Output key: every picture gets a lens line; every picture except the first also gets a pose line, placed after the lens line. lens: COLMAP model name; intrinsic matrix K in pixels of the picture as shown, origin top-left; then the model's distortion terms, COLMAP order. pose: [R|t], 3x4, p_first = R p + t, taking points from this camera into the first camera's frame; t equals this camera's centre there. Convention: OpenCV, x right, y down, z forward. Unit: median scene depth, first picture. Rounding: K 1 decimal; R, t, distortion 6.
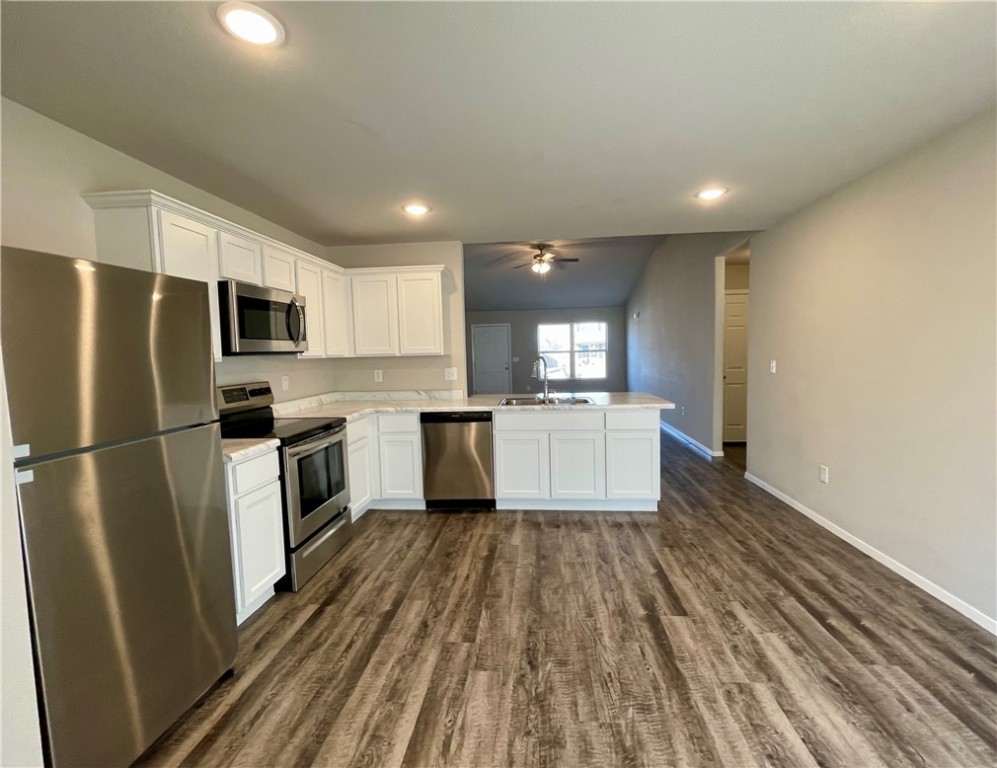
lens RADIAL K [[431.5, 0, 504.5], [0, 431.5, 377.4], [0, 0, 1]] dist [0.002391, 0.000484]
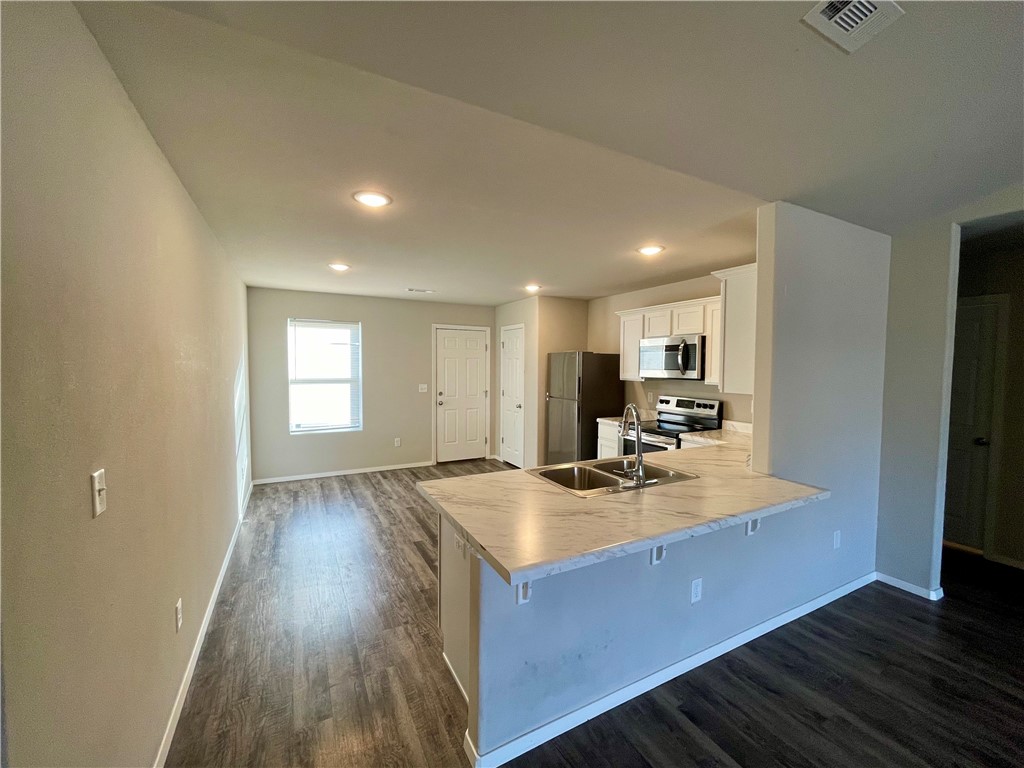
lens RADIAL K [[421.3, 0, 514.8], [0, 421.3, 386.7], [0, 0, 1]] dist [0.000745, 0.000621]
pose [[-0.836073, 0.045419, -0.546735, 0.970045], [-0.021650, 0.993059, 0.115604, -0.246542], [0.548191, 0.108490, -0.829287, 2.529557]]
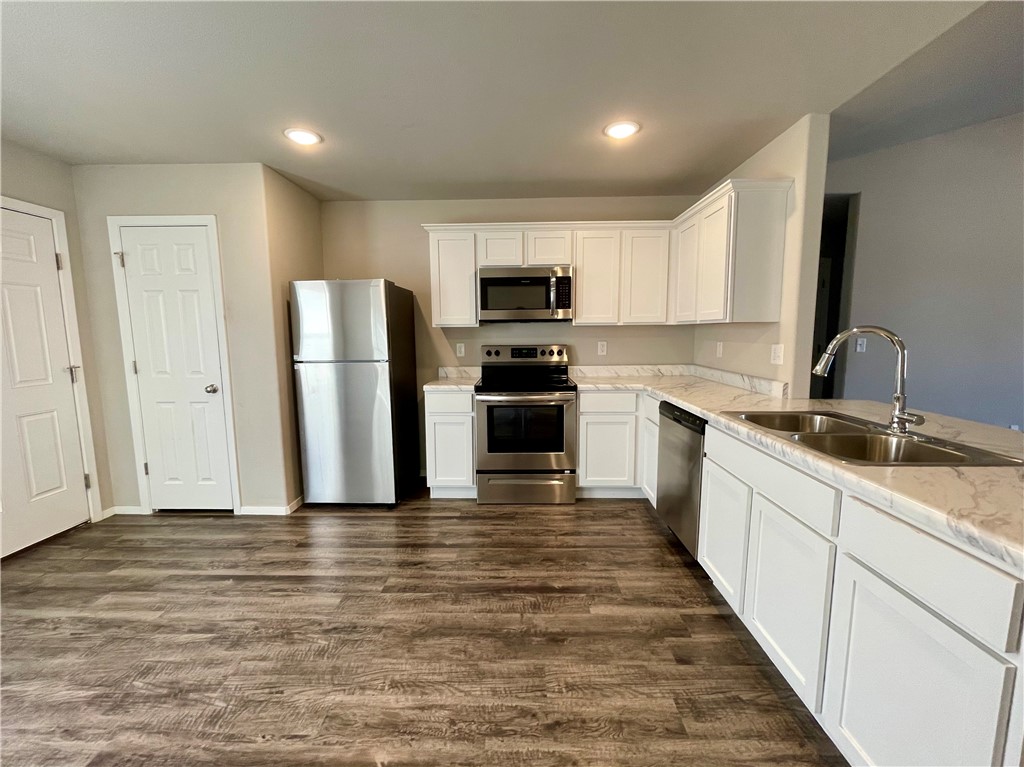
lens RADIAL K [[421.3, 0, 515.0], [0, 421.3, 386.3], [0, 0, 1]] dist [0.000745, 0.000621]
pose [[0.069939, 0.150606, -0.986117, 0.852883], [-0.051092, 0.987781, 0.147237, -0.061993], [0.996242, 0.040085, 0.076779, 1.150437]]
